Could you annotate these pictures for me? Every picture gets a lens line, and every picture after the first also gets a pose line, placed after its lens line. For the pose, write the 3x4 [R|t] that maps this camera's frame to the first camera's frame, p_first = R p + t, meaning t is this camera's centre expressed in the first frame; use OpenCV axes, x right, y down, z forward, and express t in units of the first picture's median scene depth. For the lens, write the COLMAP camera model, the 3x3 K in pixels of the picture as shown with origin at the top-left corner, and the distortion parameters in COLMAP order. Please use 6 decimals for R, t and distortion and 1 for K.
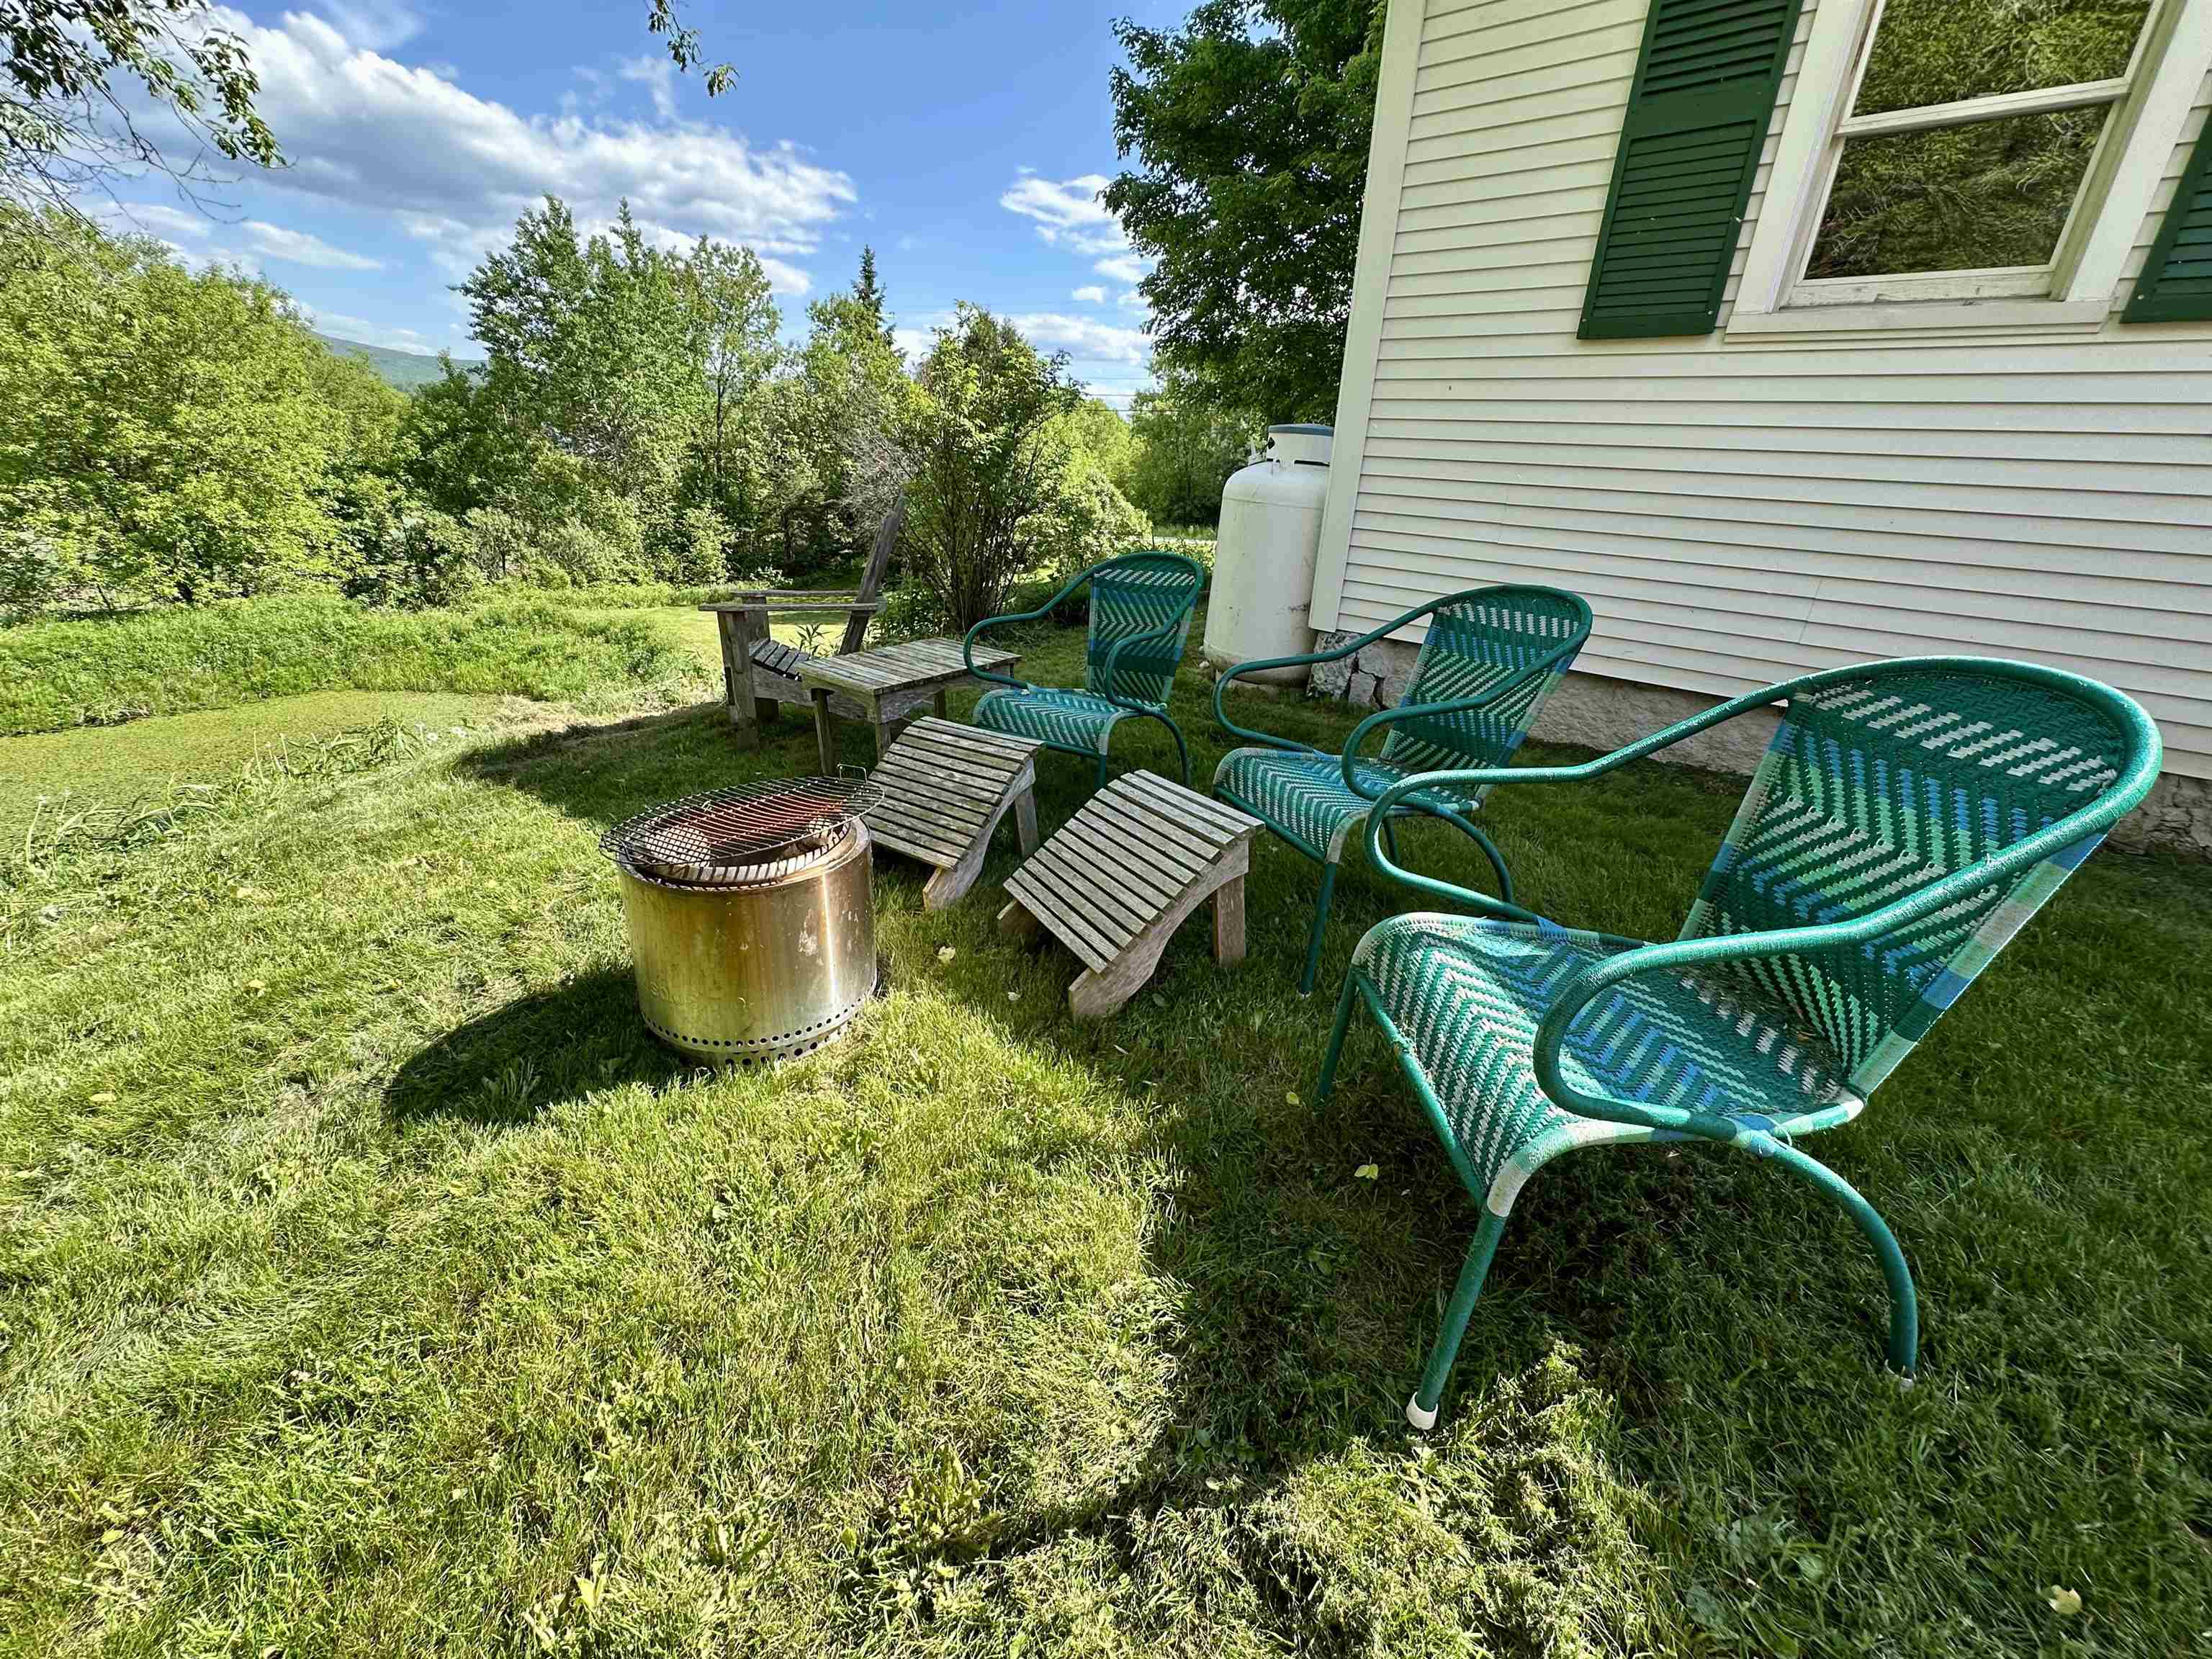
lens RADIAL K [[879.6, 0, 1107.1], [0, 879.6, 836.8], [0, 0, 1]] dist [-0.003545, 0.000366]
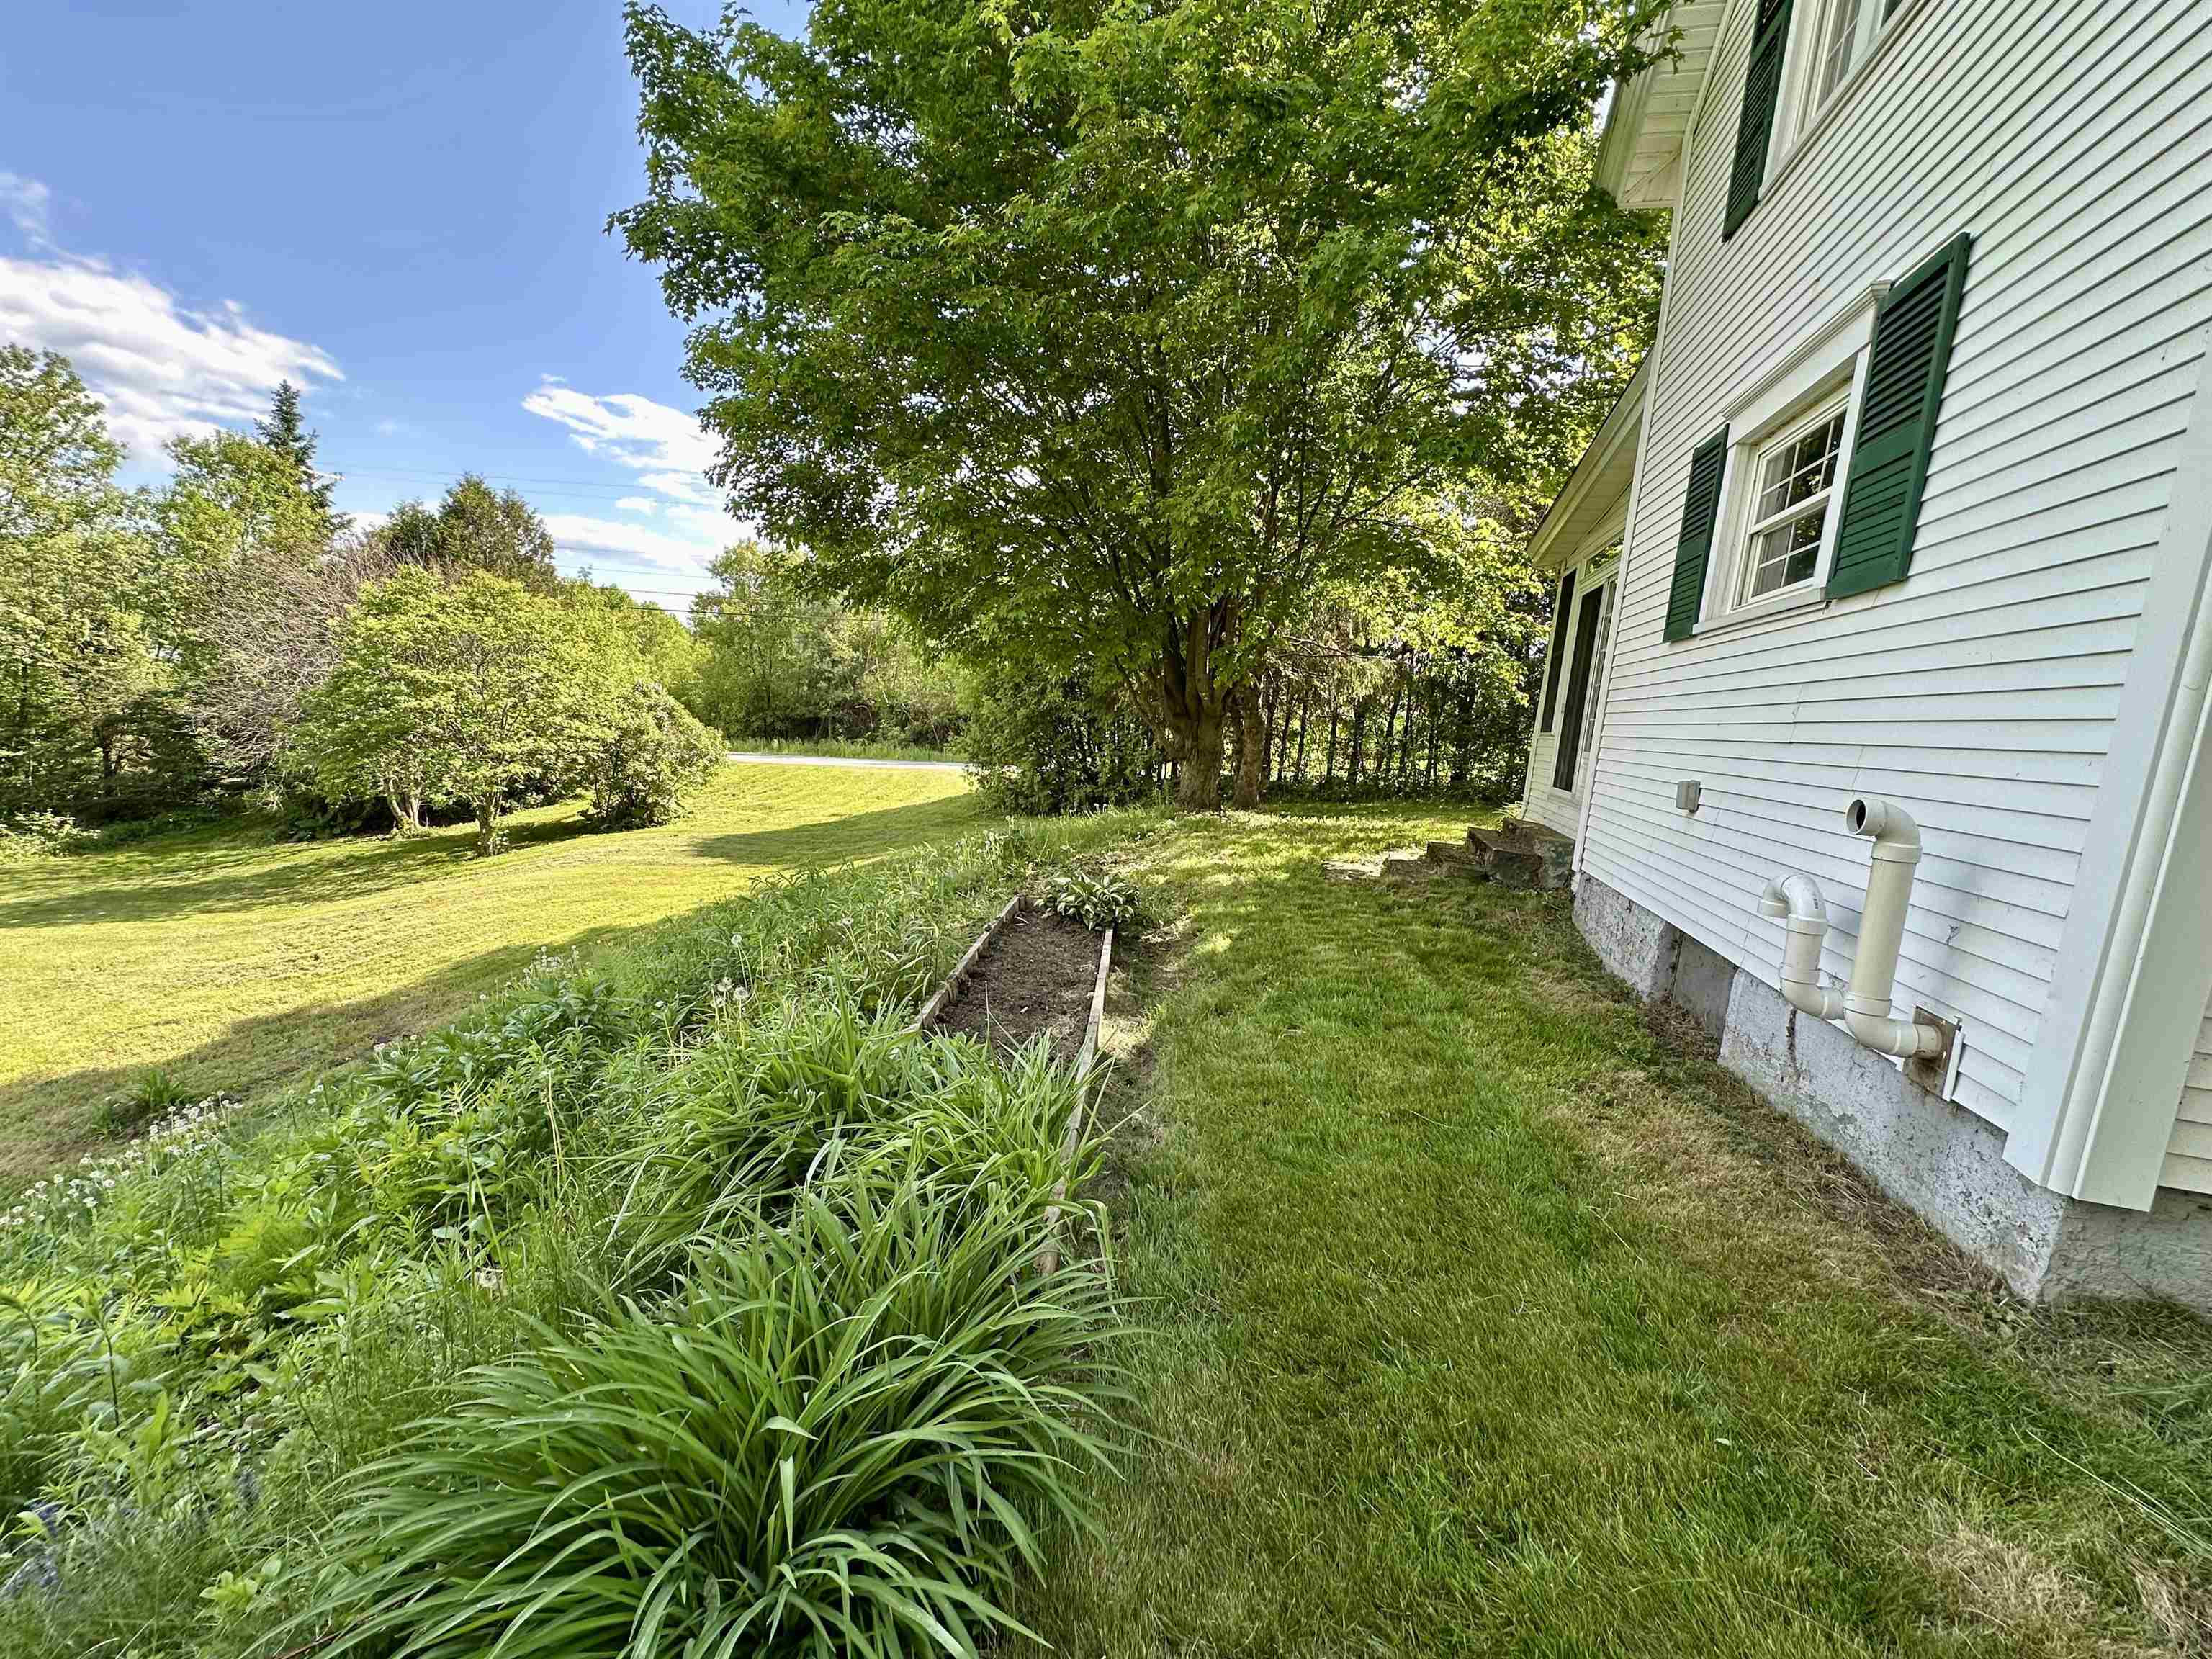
lens RADIAL K [[879.6, 0, 1102.4], [0, 879.6, 837.8], [0, 0, 1]] dist [-0.003545, 0.000366]
pose [[0.898119, -0.047734, 0.437155, 0.002604], [0.140802, 0.972972, -0.183030, -0.073758], [-0.416602, 0.225934, 0.880566, 0.163237]]
